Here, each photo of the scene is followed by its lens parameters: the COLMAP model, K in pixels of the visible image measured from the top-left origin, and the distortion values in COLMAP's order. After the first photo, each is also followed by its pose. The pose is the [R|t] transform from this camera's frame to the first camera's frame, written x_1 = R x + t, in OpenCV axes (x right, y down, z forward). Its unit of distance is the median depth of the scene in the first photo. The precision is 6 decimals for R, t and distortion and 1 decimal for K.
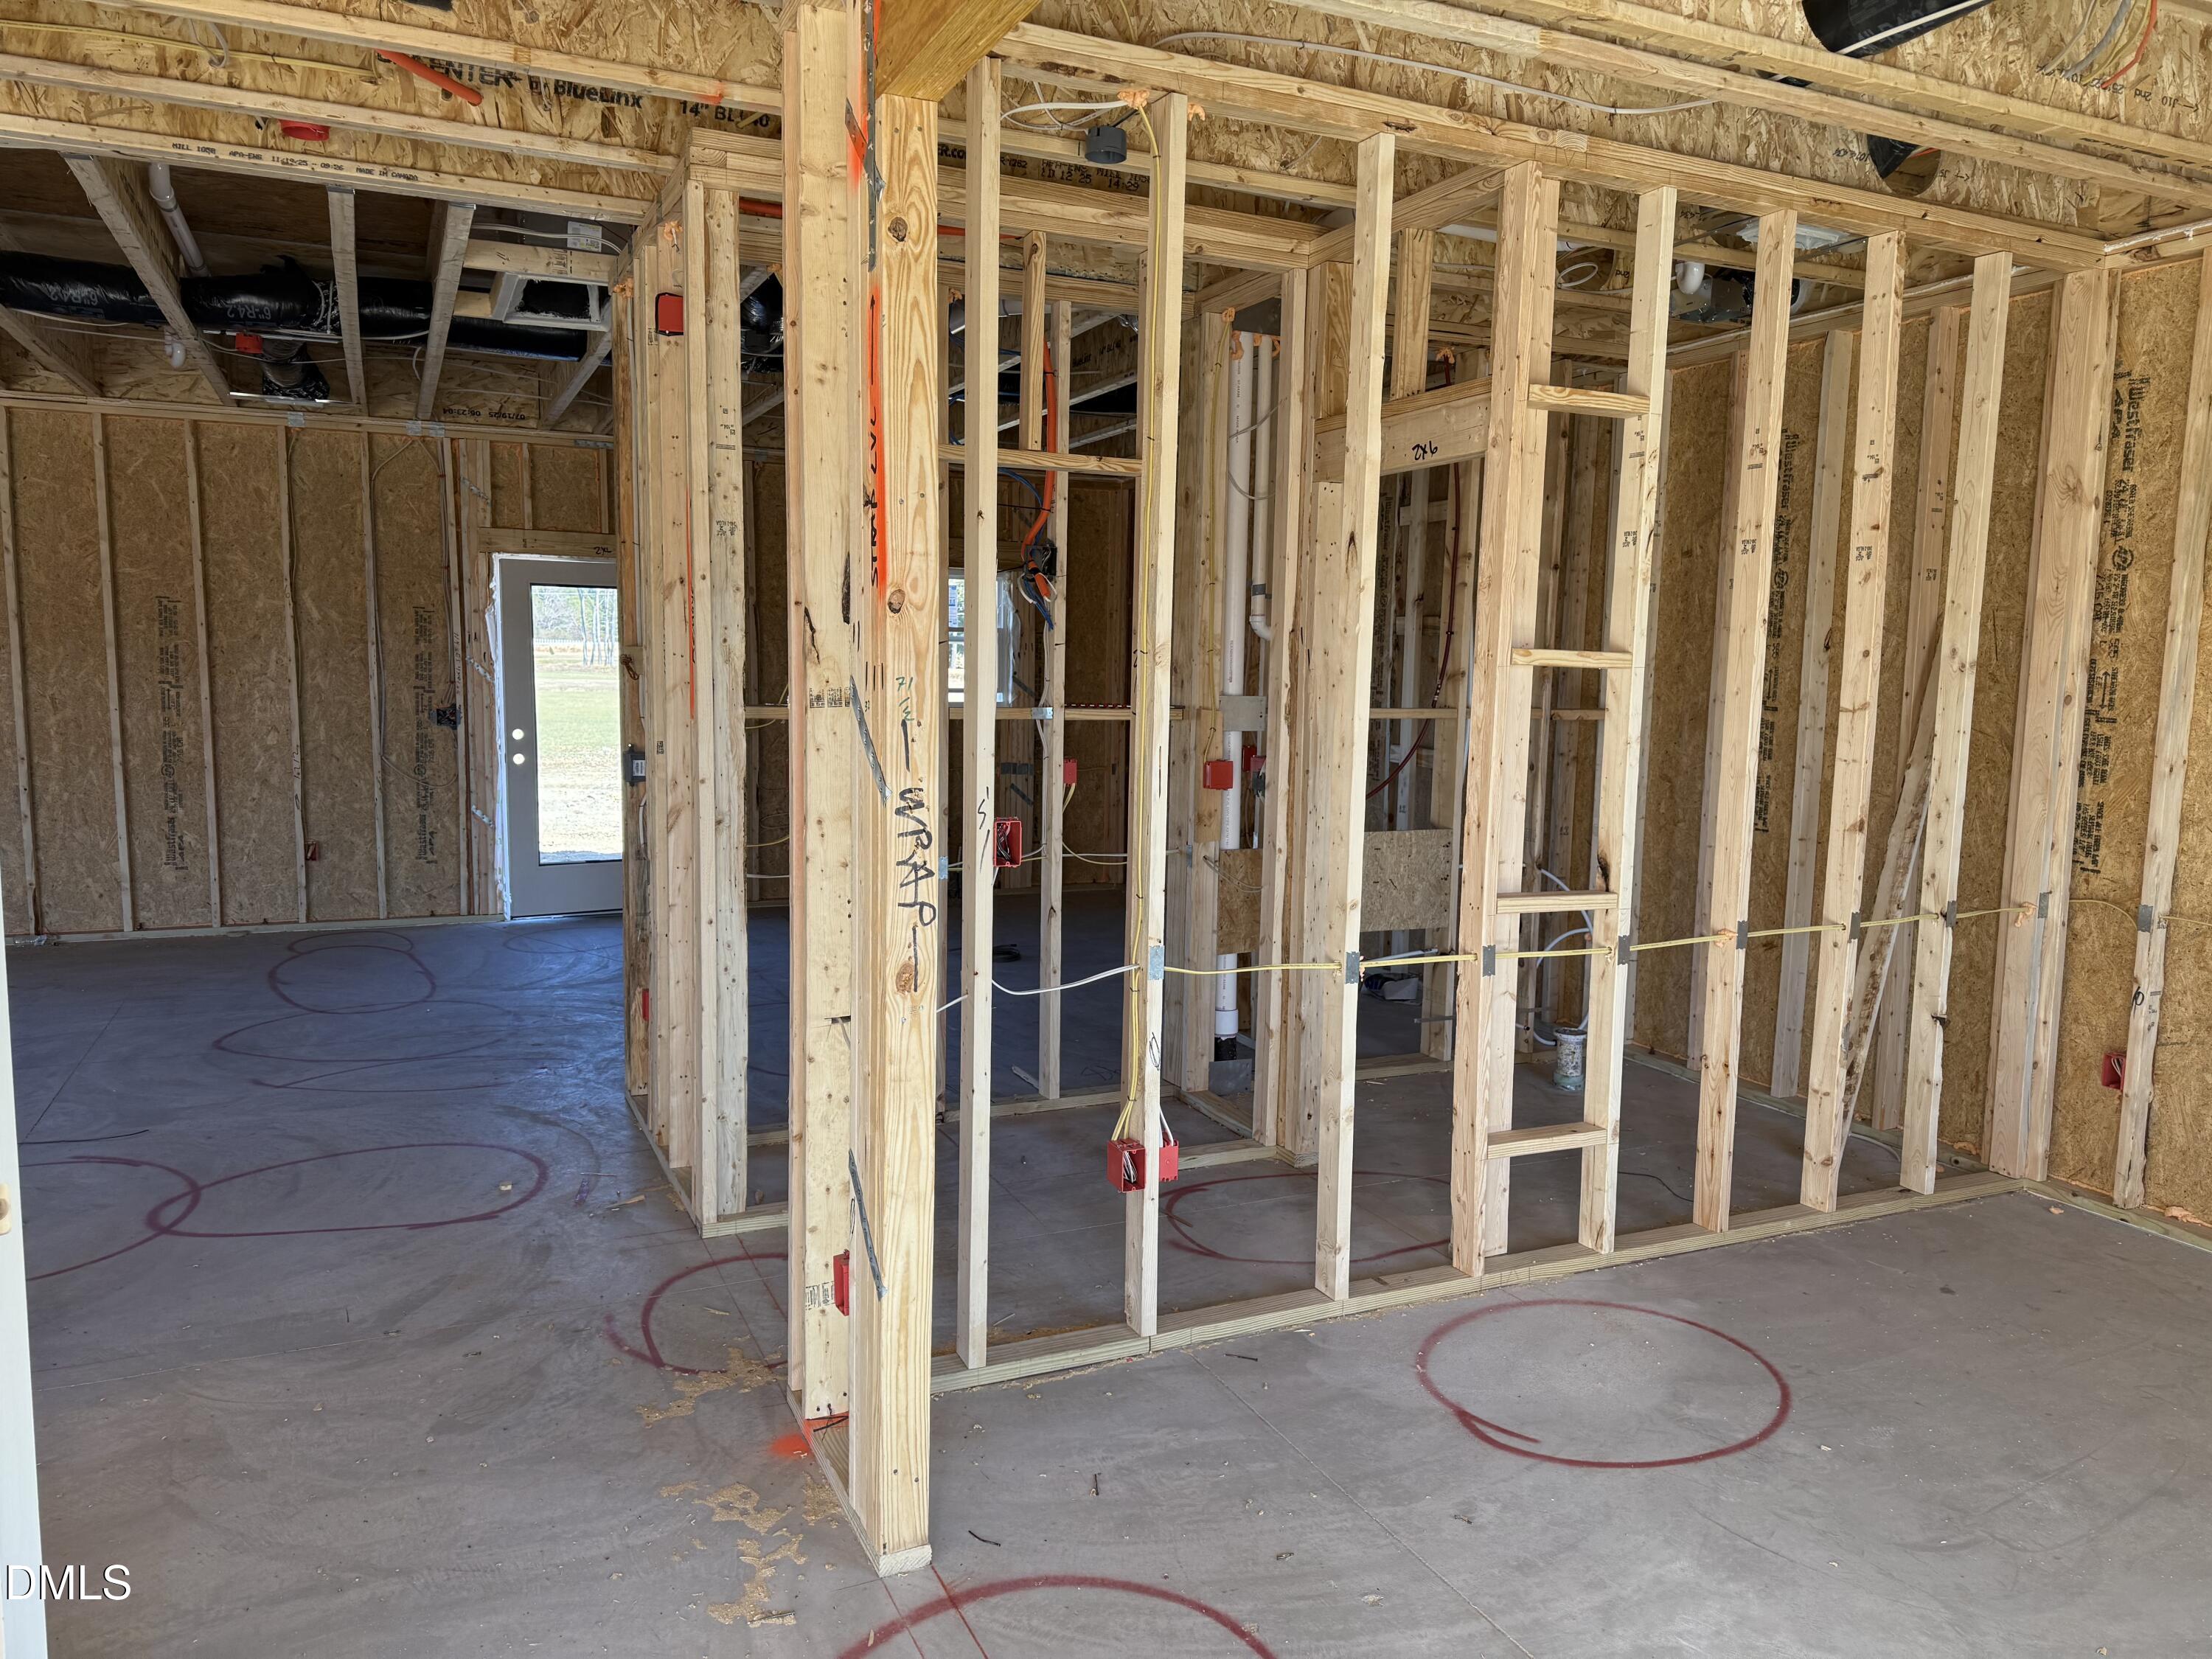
lens RADIAL K [[1566.2, 0, 1111.5], [0, 1566.2, 834.5], [0, 0, 1]] dist [0.015125, -0.015651]
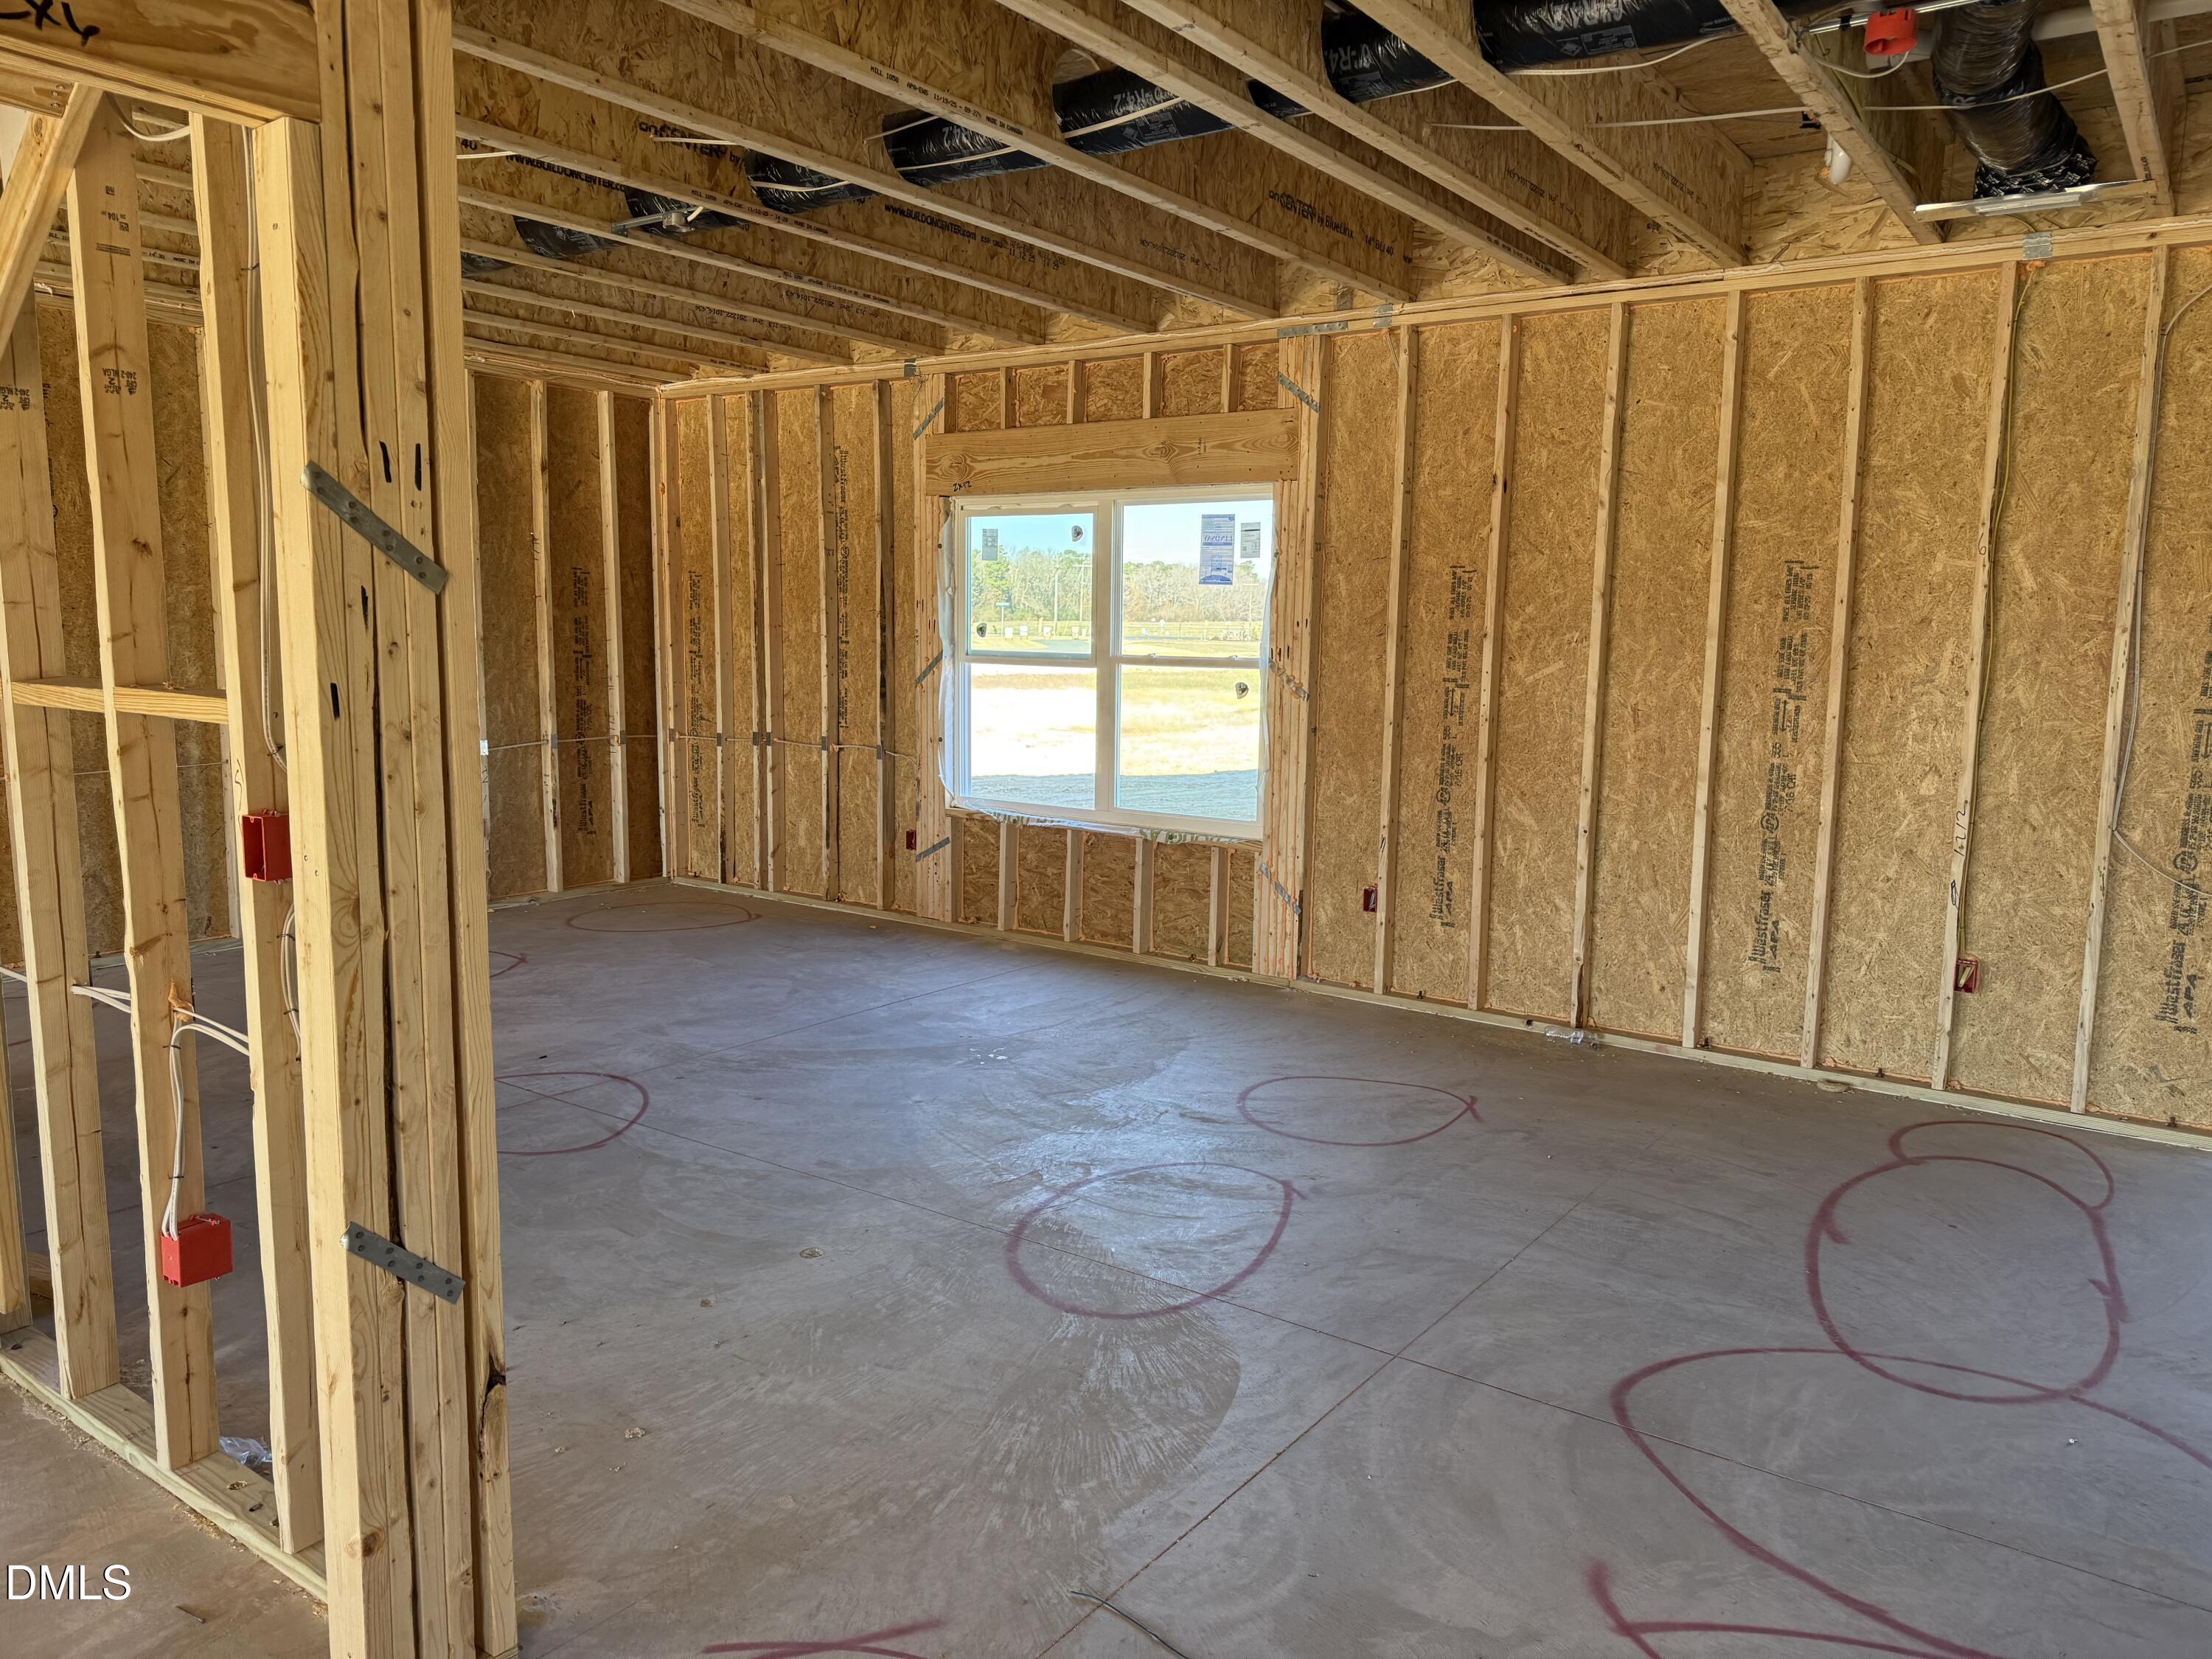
lens RADIAL K [[1566.2, 0, 1110.7], [0, 1566.2, 831.8], [0, 0, 1]] dist [0.015125, -0.015651]
pose [[0.494289, 0.105004, -0.862932, -0.161833], [-0.108100, 0.992397, 0.058838, -0.045493], [0.862550, 0.064200, 0.501882, 0.421936]]
